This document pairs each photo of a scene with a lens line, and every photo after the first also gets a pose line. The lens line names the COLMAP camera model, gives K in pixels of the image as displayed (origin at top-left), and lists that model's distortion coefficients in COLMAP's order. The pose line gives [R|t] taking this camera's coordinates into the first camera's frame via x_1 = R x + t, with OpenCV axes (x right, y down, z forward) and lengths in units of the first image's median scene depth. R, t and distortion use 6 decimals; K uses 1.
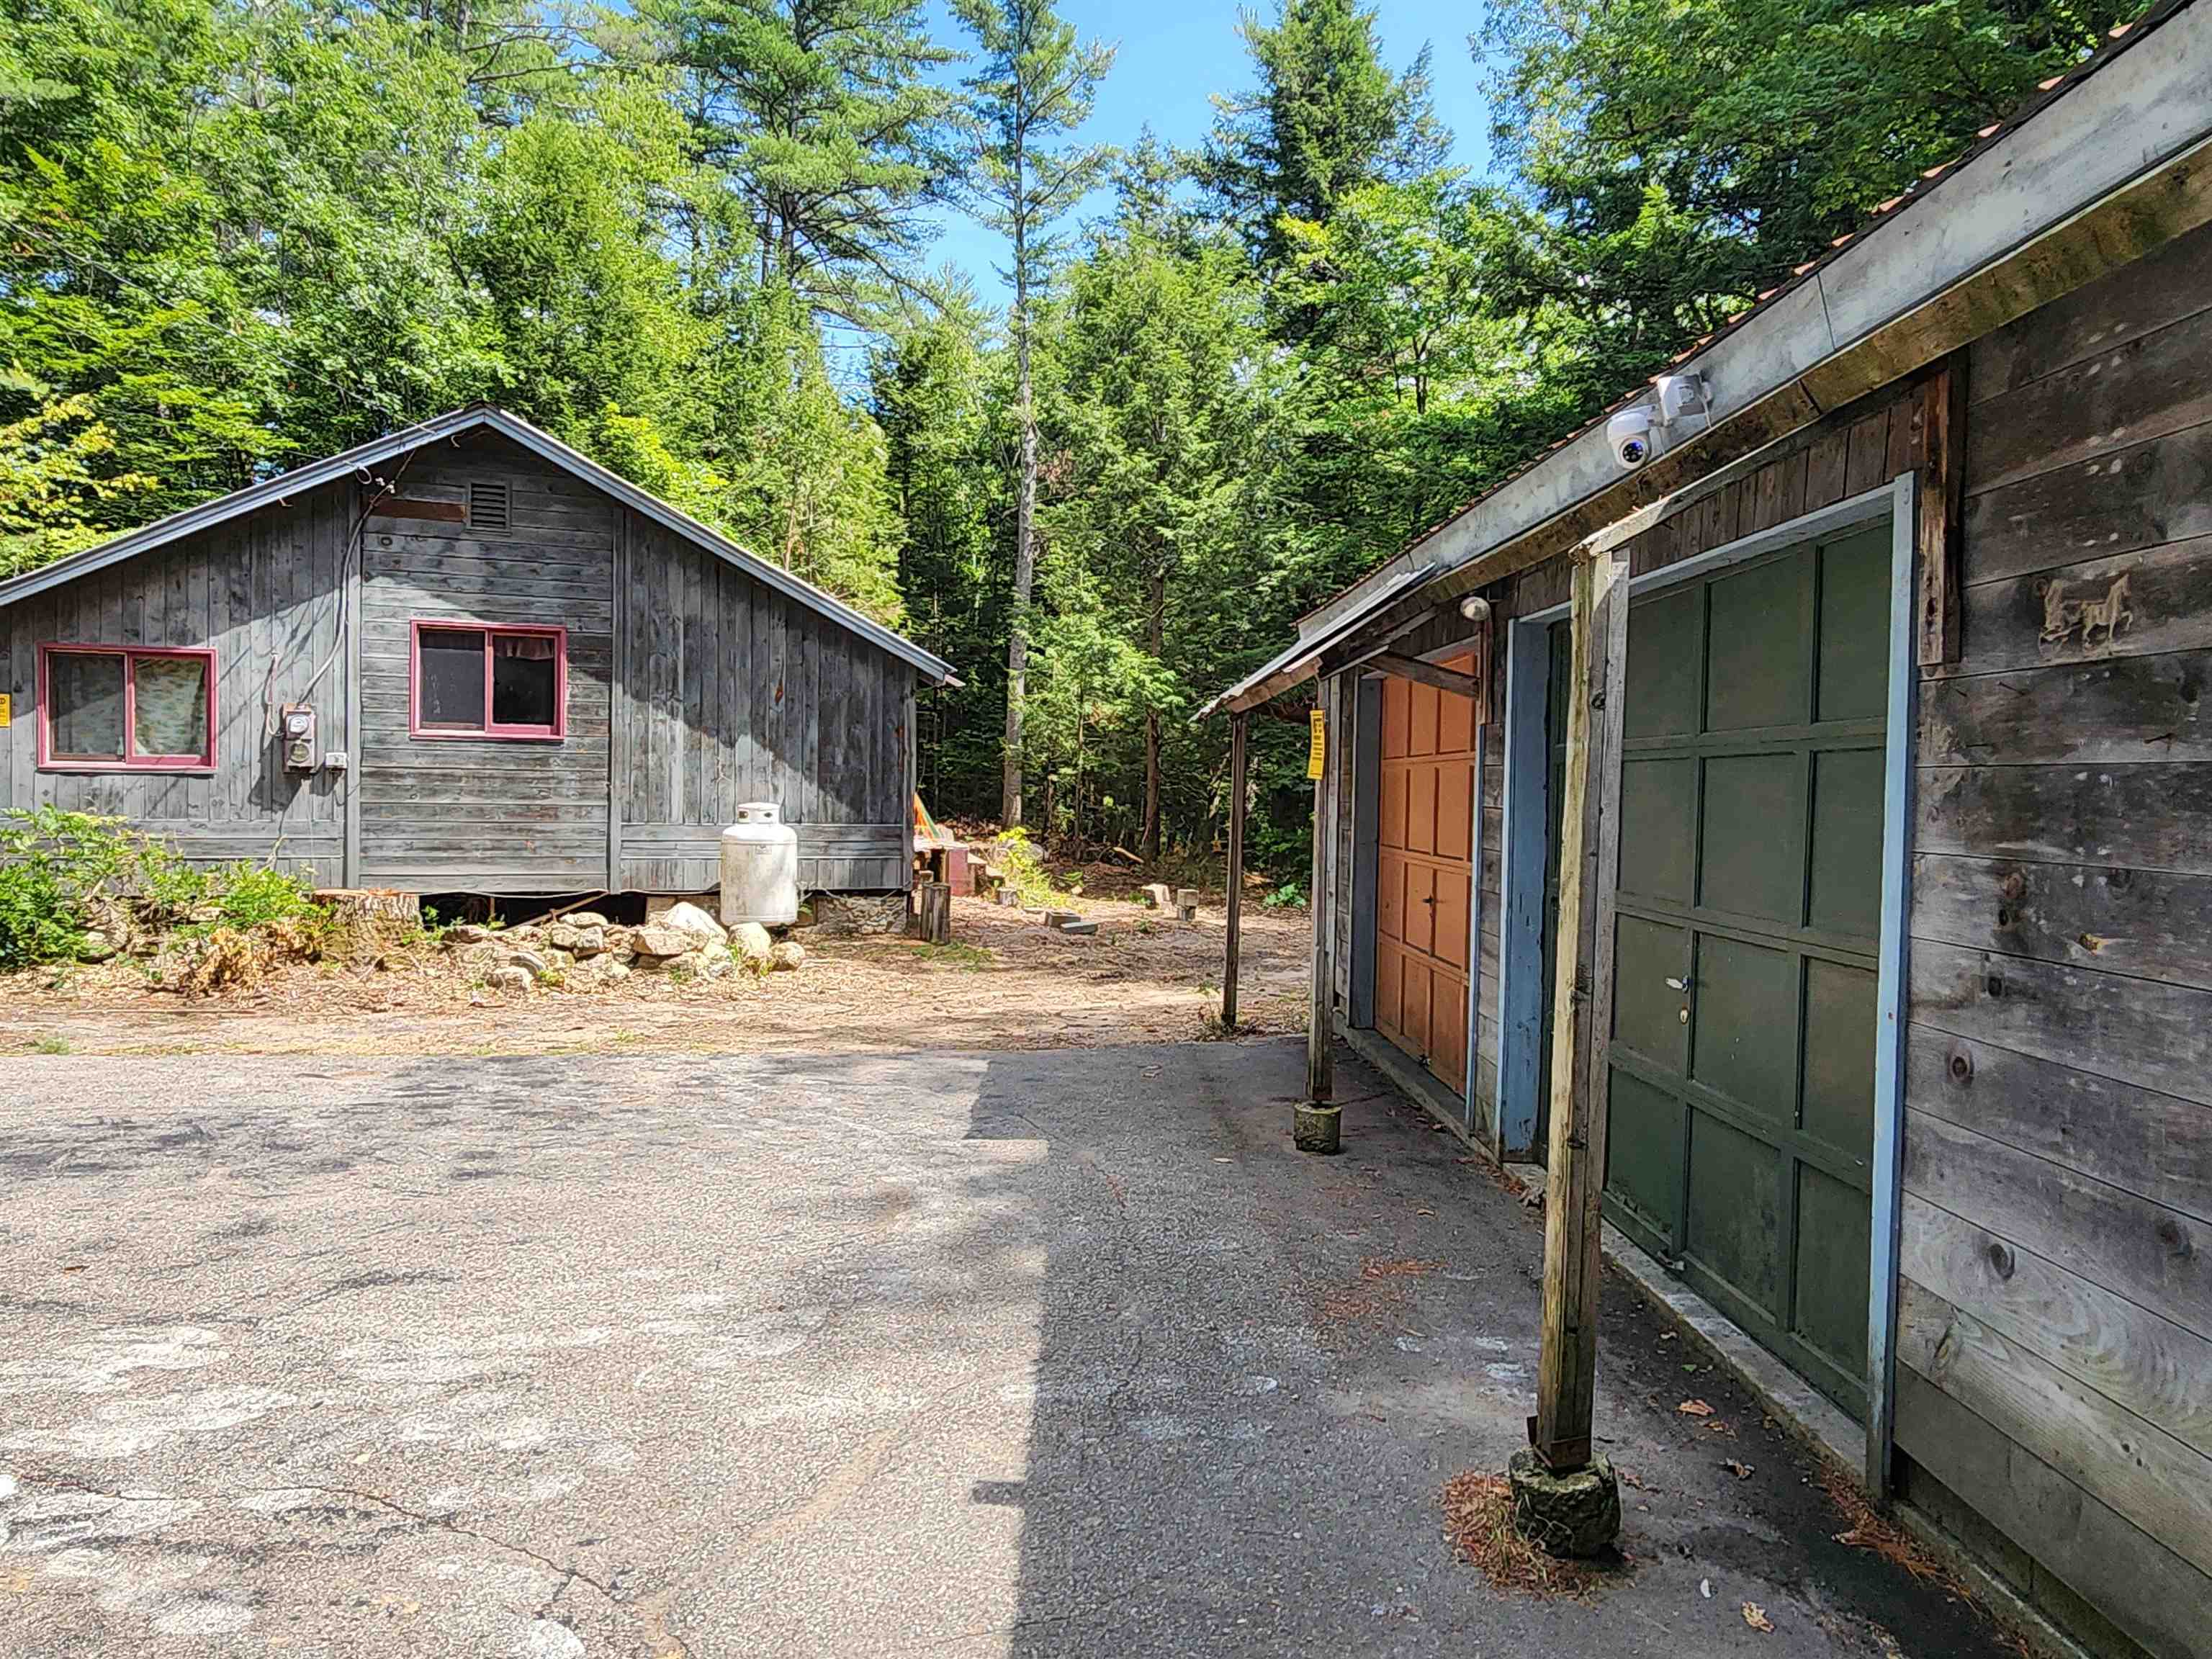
lens RADIAL K [[1509.6, 0, 1074.9], [0, 1509.6, 818.2], [0, 0, 1]] dist [0.003515, -0.002785]
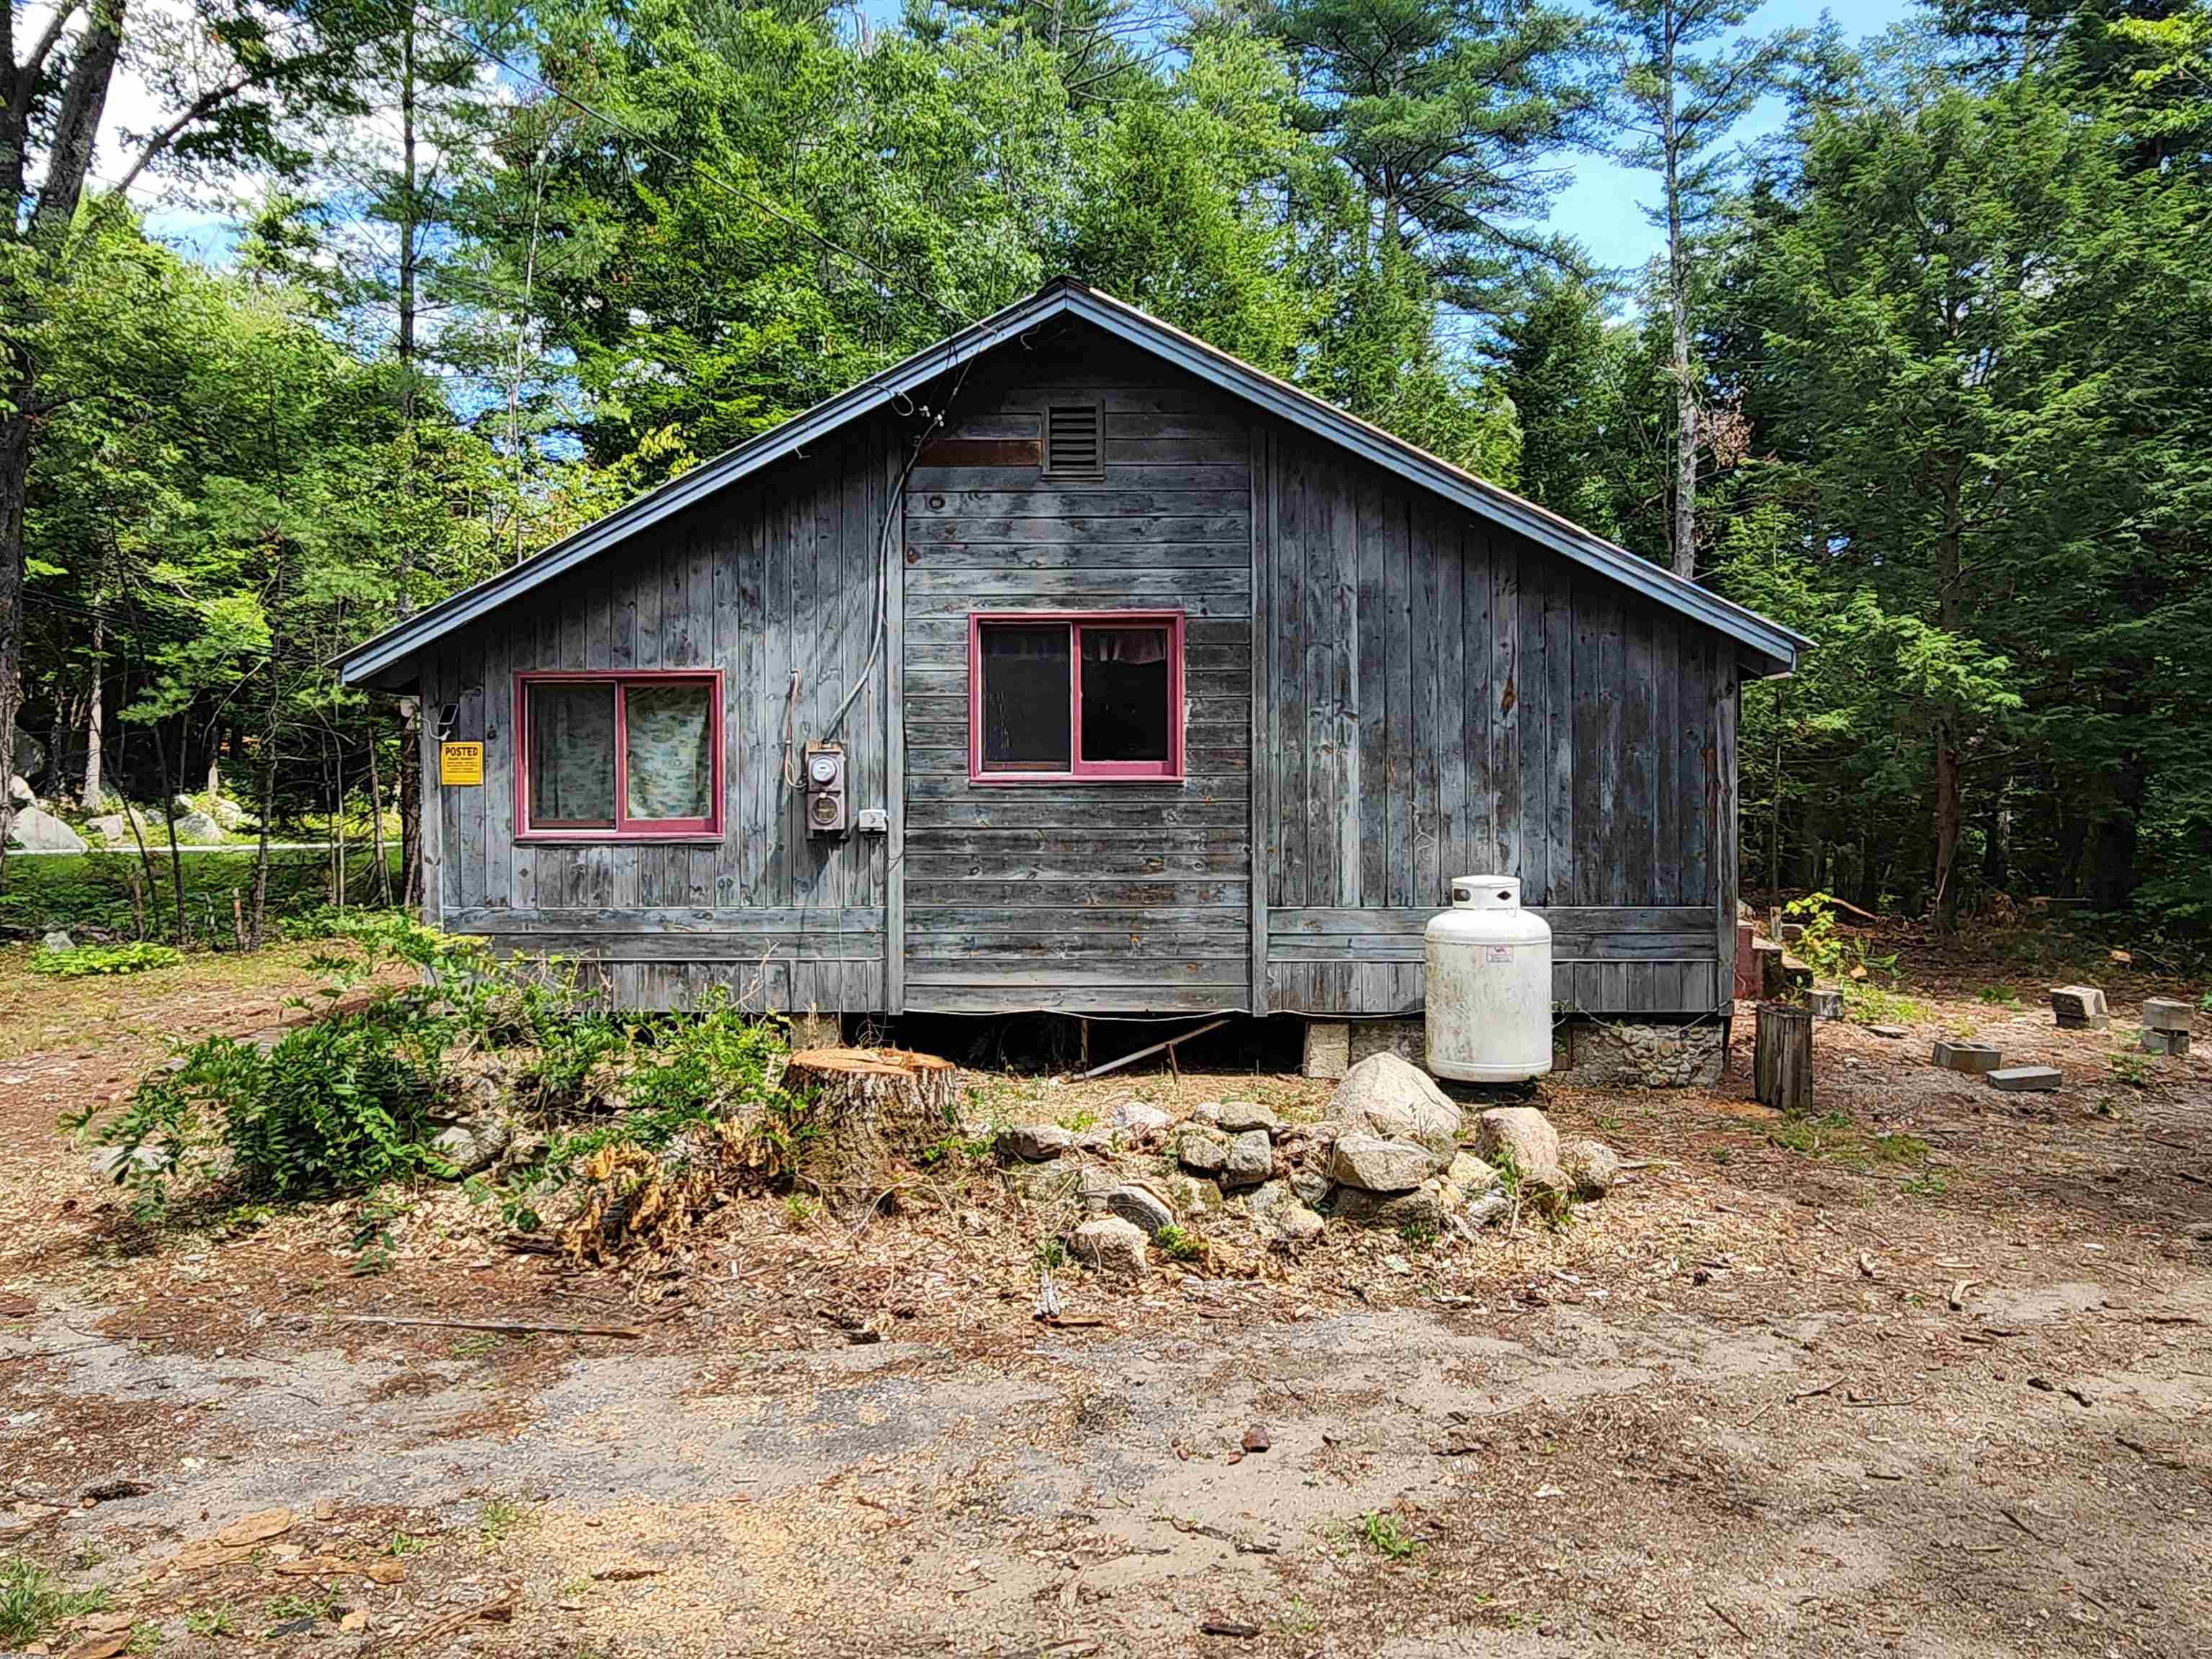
lens RADIAL K [[1509.6, 0, 1074.9], [0, 1509.6, 818.2], [0, 0, 1]] dist [0.003515, -0.002785]
pose [[0.928274, -0.018262, -0.371448, -0.136481], [0.009924, 0.999654, -0.024348, -0.020336], [0.371765, 0.018915, 0.928134, 0.368275]]
